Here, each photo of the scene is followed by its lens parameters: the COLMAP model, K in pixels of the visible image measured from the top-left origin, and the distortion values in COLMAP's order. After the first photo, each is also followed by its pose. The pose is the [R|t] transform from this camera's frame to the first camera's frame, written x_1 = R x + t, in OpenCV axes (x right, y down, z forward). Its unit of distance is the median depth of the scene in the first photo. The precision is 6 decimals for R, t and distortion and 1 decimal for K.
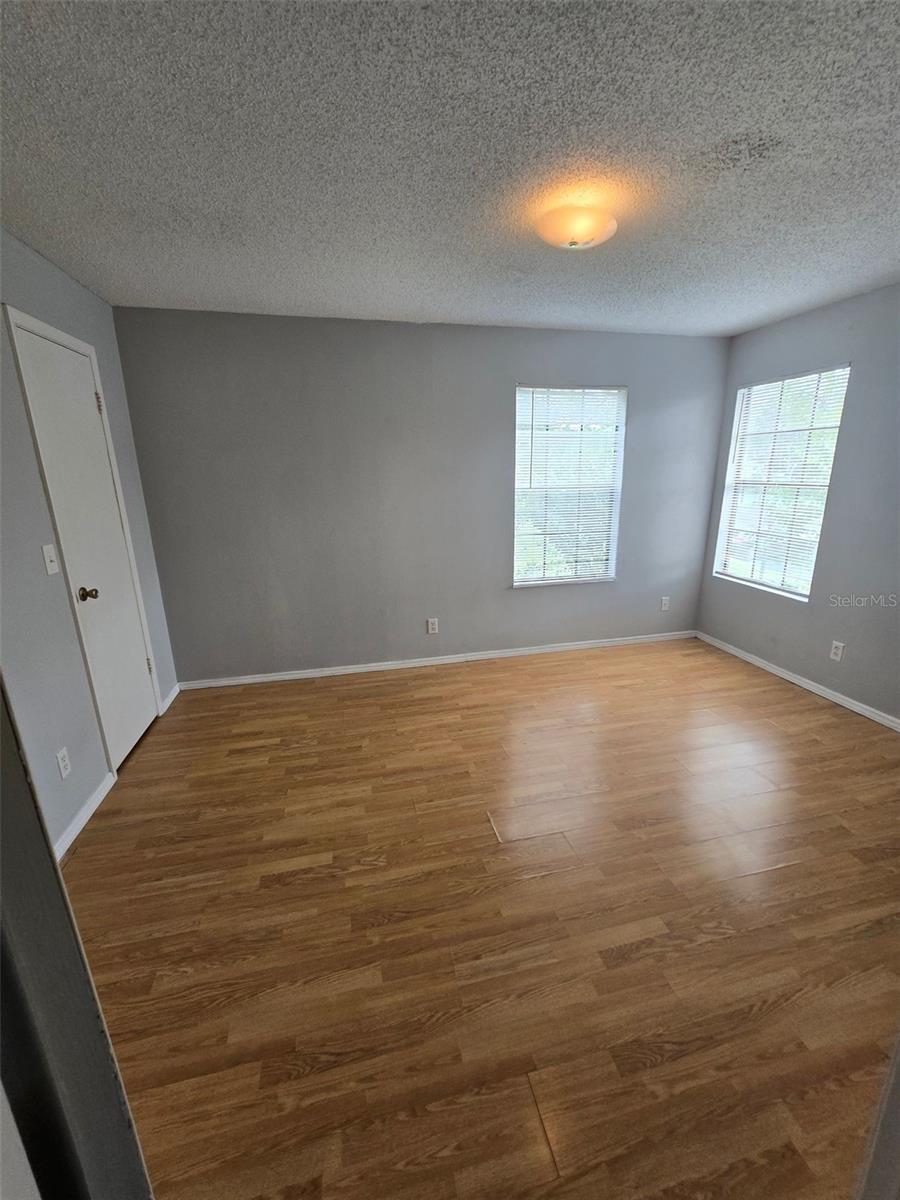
lens RADIAL K [[488.8, 0, 452.2], [0, 488.8, 600.1], [0, 0, 1]] dist [-0.003197, -0.000214]
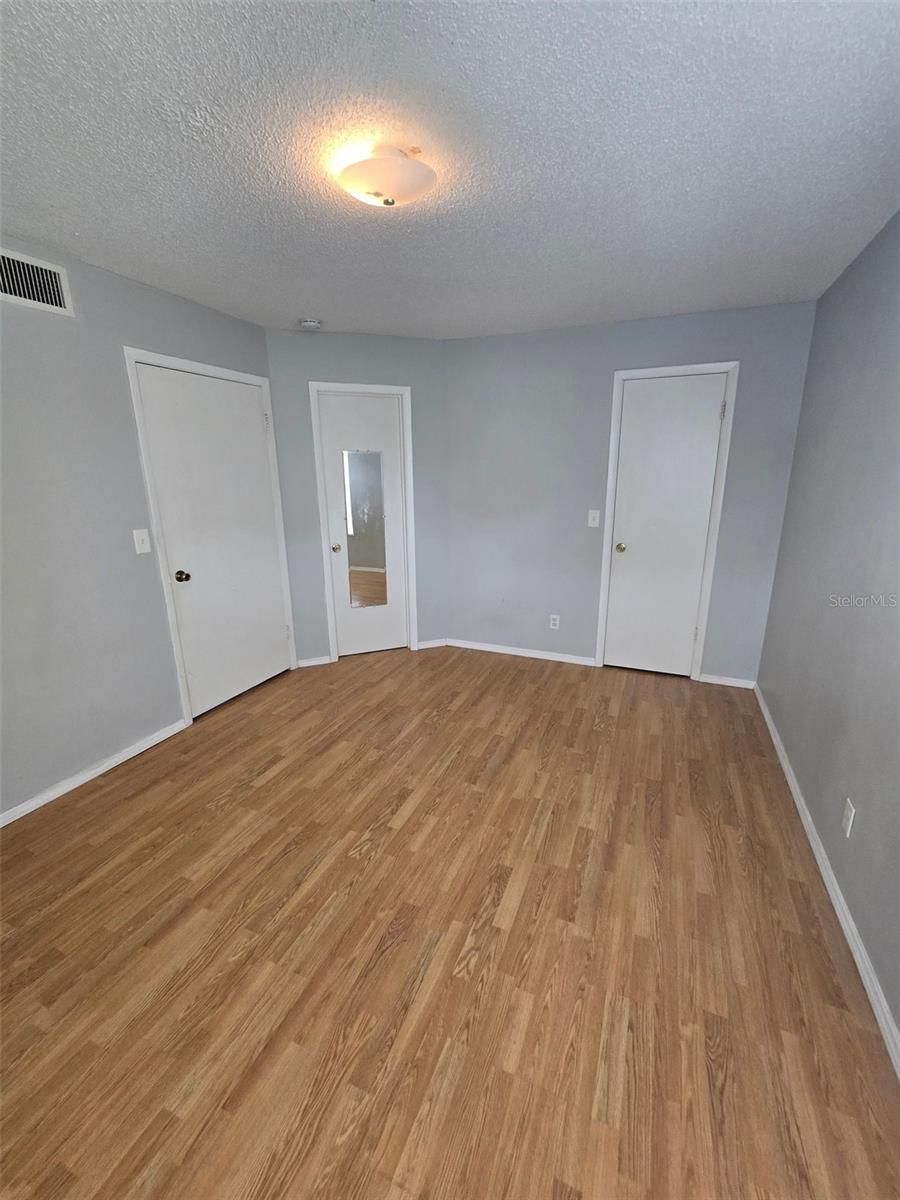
lens RADIAL K [[488.8, 0, 449.8], [0, 488.8, 599.2], [0, 0, 1]] dist [-0.003197, -0.000214]
pose [[-0.590705, 0.225099, -0.774853, 0.797906], [-0.196296, 0.891360, 0.408590, -0.391505], [0.782646, 0.393457, -0.482345, 1.419525]]
